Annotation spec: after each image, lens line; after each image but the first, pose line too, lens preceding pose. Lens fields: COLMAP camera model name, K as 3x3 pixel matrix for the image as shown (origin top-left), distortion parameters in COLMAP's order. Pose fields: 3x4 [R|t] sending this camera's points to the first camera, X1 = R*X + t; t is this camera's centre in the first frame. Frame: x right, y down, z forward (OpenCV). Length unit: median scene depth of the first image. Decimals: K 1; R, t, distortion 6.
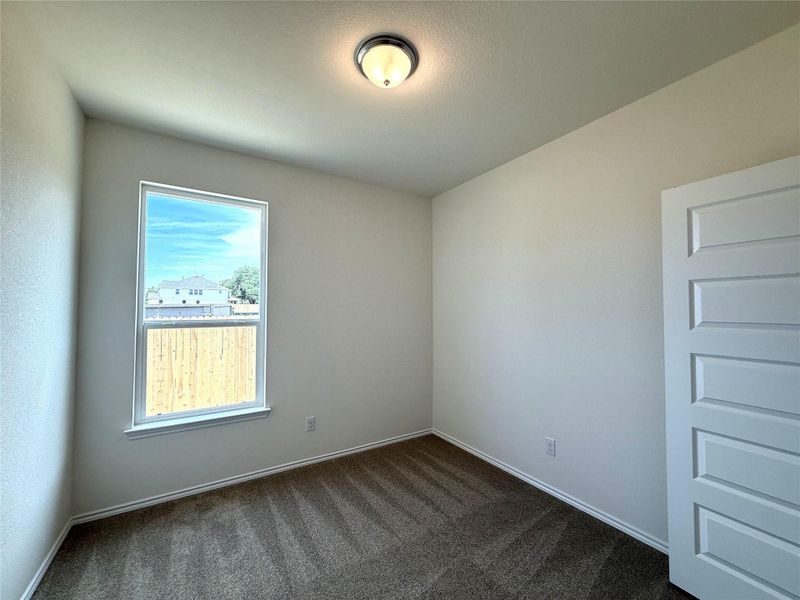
lens RADIAL K [[323.9, 0, 400.0], [0, 323.9, 300.0], [0, 0, 1]] dist [-0.000762, 0.000131]
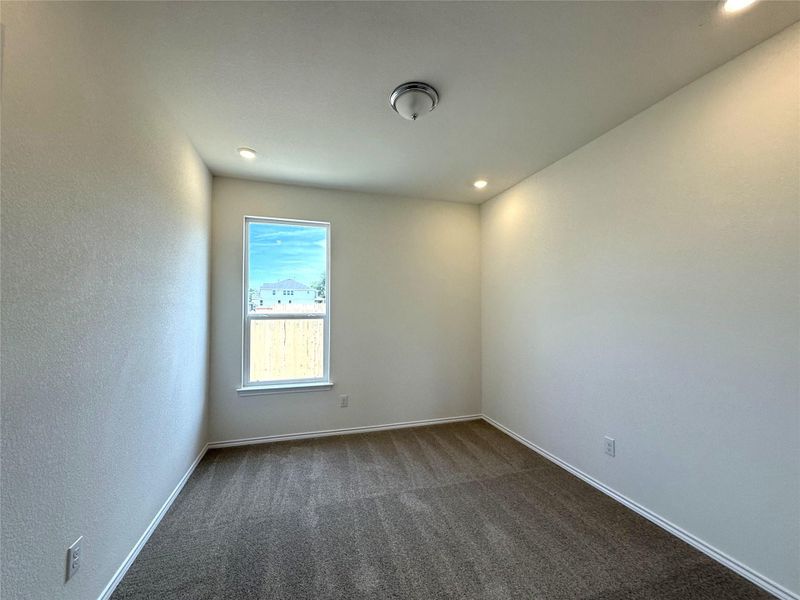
lens RADIAL K [[323.9, 0, 400.0], [0, 323.9, 300.0], [0, 0, 1]] dist [-0.000762, 0.000131]
pose [[0.967735, -0.007857, -0.251847, 0.189236], [0.008860, 0.999957, 0.002851, 0.005214], [0.251814, -0.004991, 0.967763, -0.185111]]
